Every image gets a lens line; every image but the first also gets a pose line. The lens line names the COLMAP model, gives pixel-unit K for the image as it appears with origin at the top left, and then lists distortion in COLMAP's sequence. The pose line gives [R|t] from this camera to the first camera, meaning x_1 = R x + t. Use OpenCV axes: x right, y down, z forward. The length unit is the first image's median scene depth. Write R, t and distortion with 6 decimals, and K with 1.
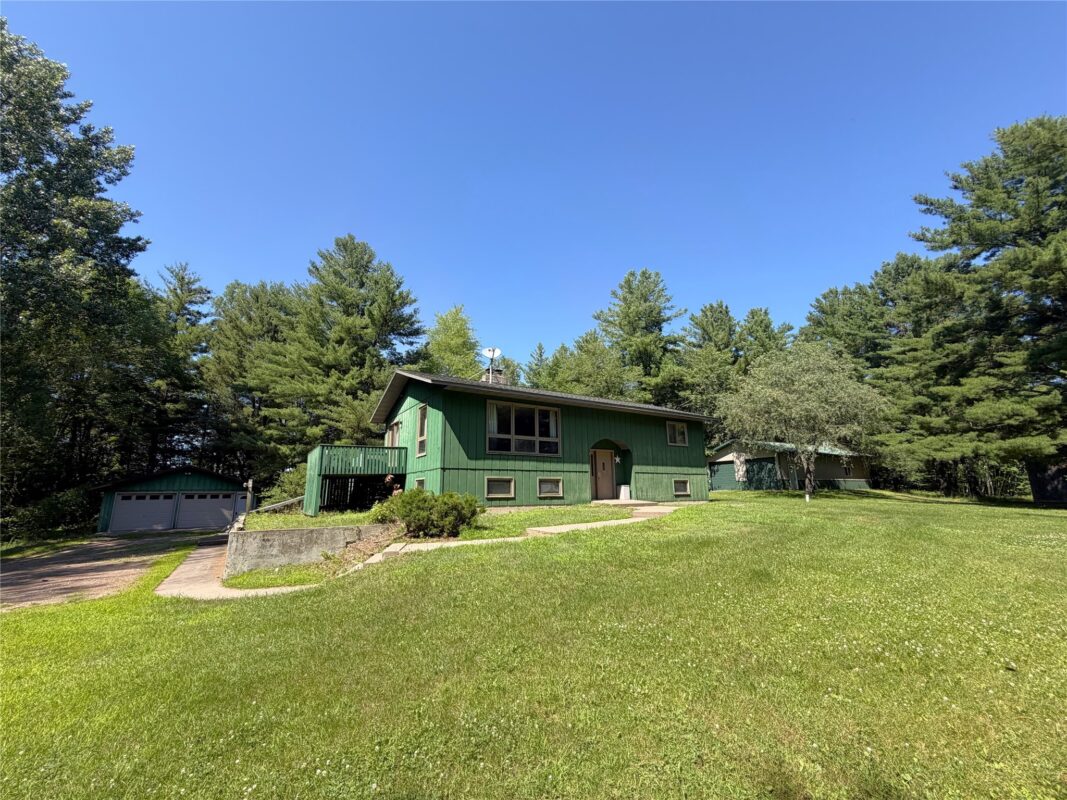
lens RADIAL K [[423.6, 0, 533.5], [0, 423.6, 400.0], [0, 0, 1]] dist [0.001428, 0.000144]
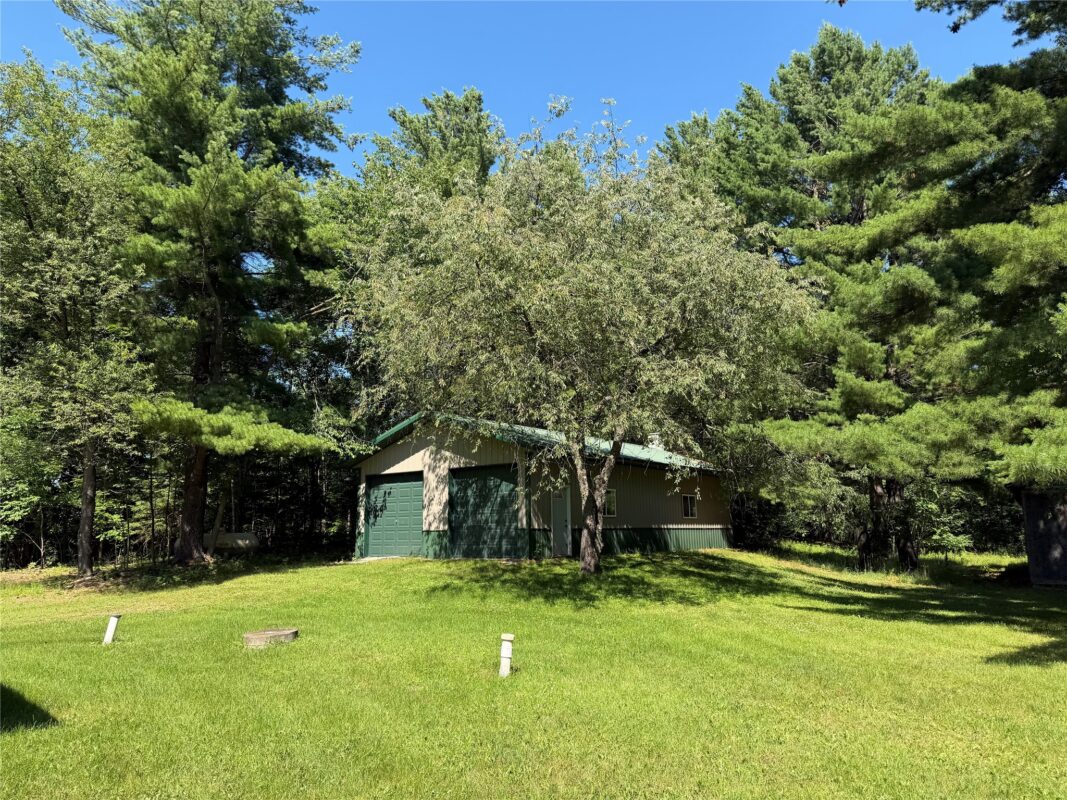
lens RADIAL K [[741.8, 0, 545.9], [0, 741.8, 396.3], [0, 0, 1]] dist [0.090882, -0.120688]
pose [[0.904590, 0.067734, 0.420868, 0.426620], [-0.083947, 0.996268, 0.020091, 0.084462], [-0.417936, -0.053505, 0.906899, 0.570866]]
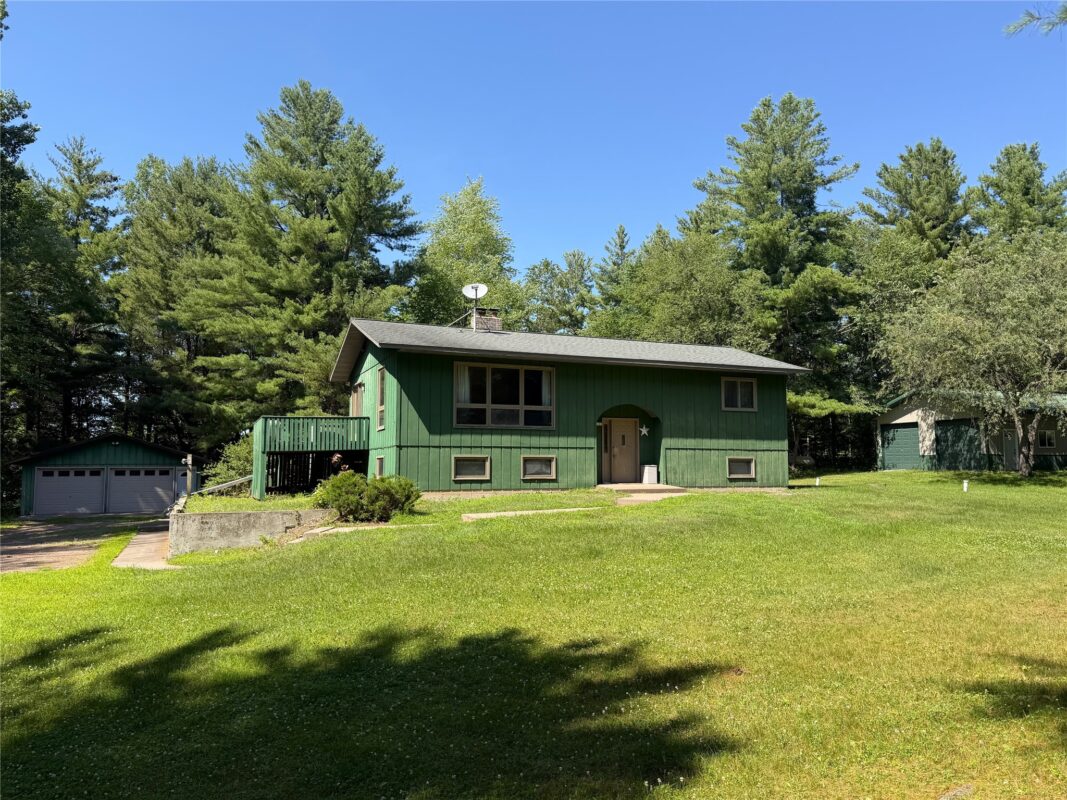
lens RADIAL K [[741.8, 0, 545.9], [0, 741.8, 396.3], [0, 0, 1]] dist [0.090882, -0.120688]
pose [[0.988994, -0.004665, -0.147882, 0.145761], [0.022769, 0.992396, 0.120965, -0.053892], [0.146194, -0.123001, 0.981579, -0.198249]]
